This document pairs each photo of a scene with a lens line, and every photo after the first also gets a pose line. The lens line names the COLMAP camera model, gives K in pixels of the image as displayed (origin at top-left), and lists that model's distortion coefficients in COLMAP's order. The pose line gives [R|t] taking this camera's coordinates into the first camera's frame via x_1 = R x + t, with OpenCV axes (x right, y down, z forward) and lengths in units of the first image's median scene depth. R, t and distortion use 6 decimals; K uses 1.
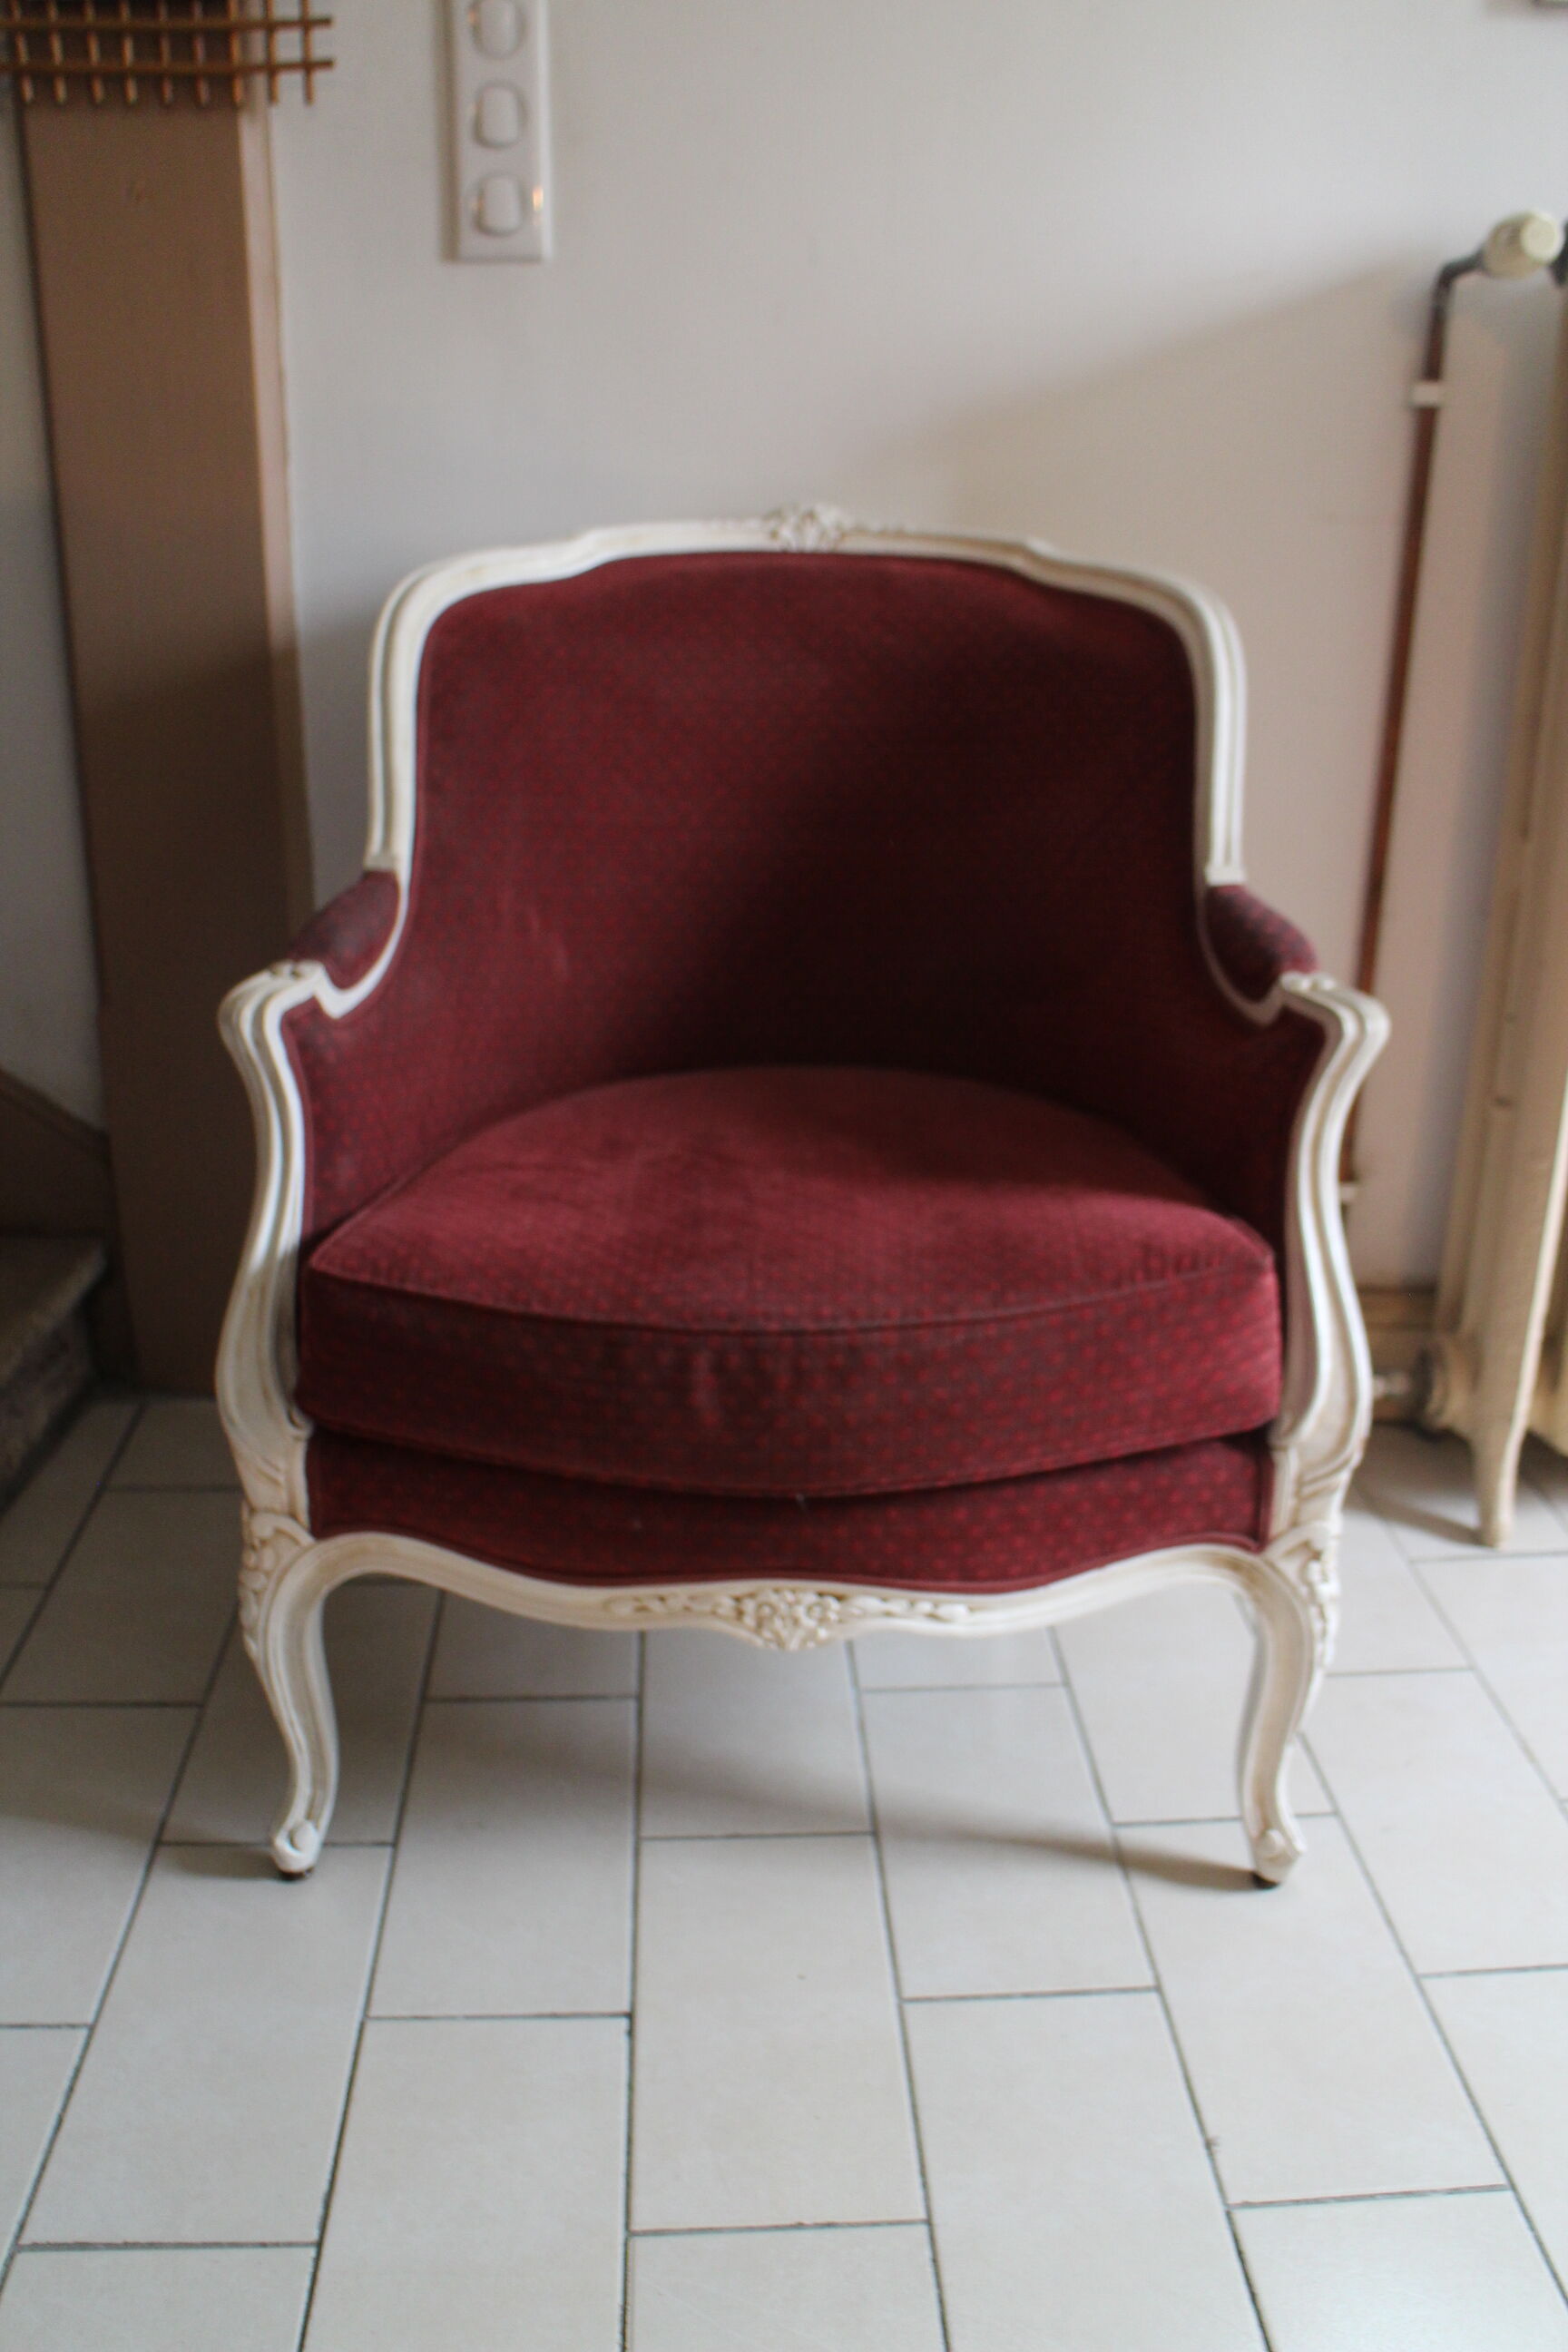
lens RADIAL K [[1965.7, 0, 794.5], [0, 1965.7, 1184.4], [0, 0, 1]] dist [-0.188866, 0.147359]
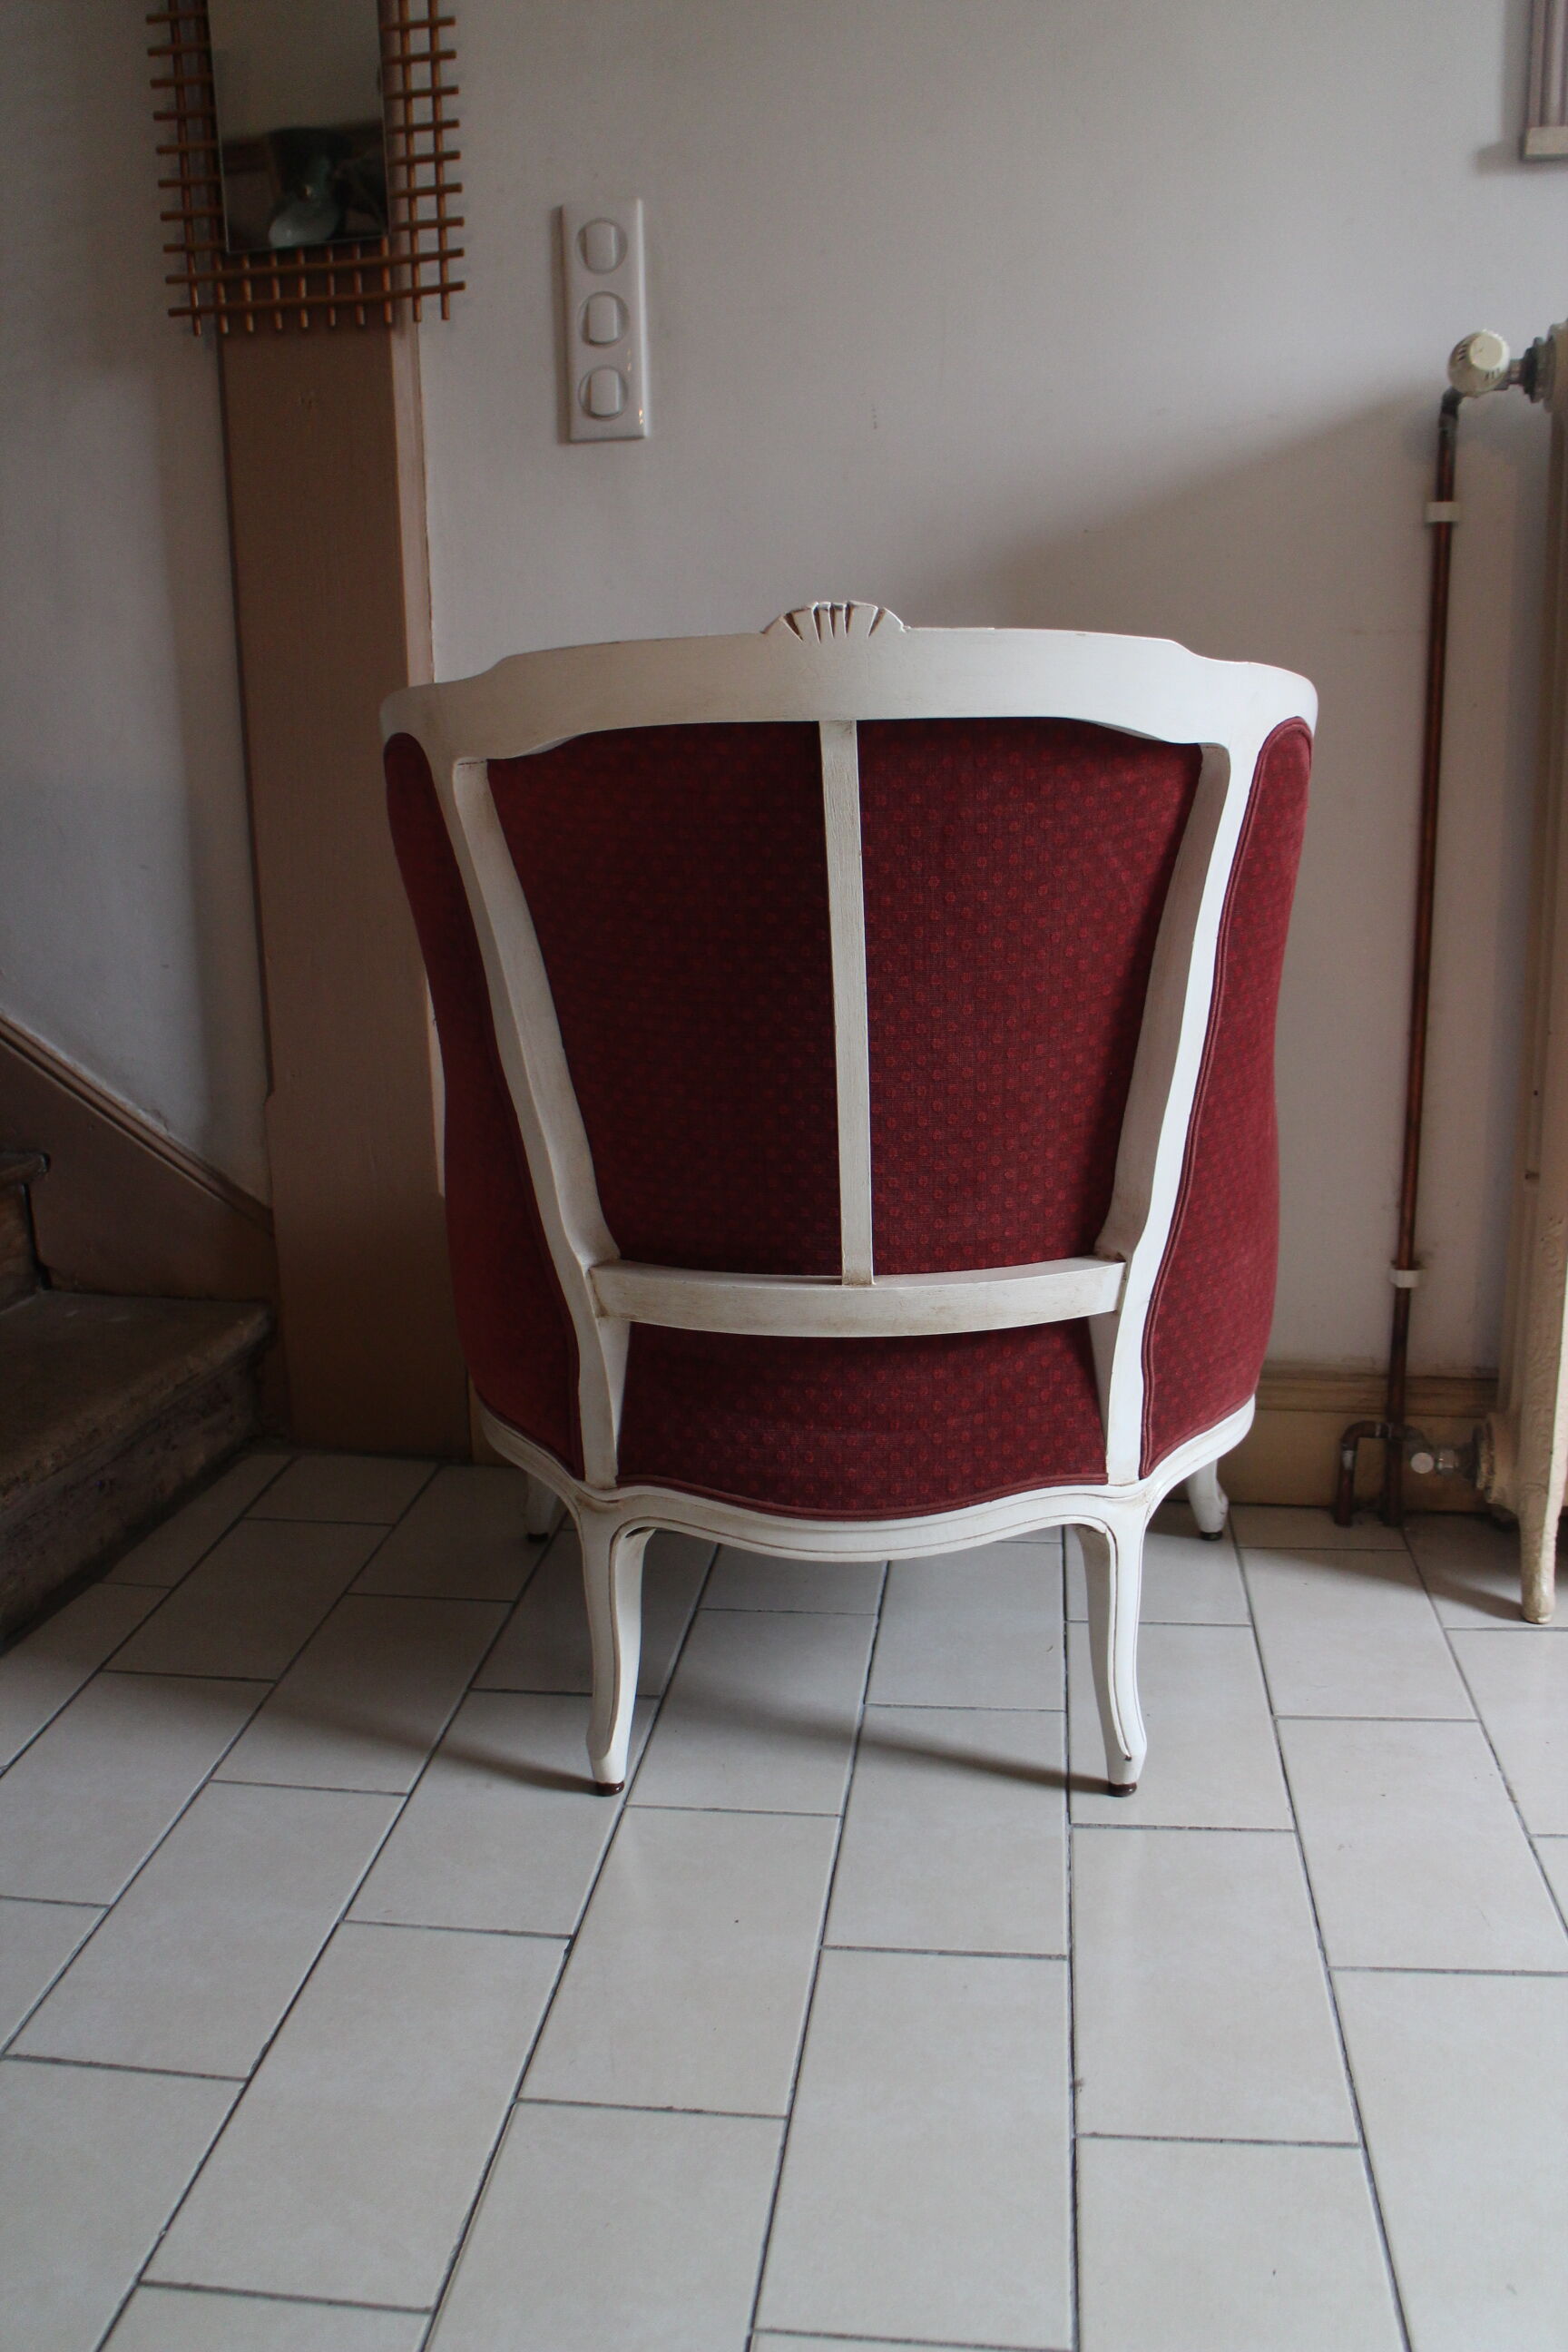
lens RADIAL K [[1994.8, 0, 811.4], [0, 1994.8, 1199.6], [0, 0, 1]] dist [-0.173400, 0.136414]
pose [[0.984427, 0.009339, -0.175548, 0.190410], [-0.029948, 0.992900, -0.115119, 0.111433], [0.173227, 0.118584, 0.977717, -0.093529]]
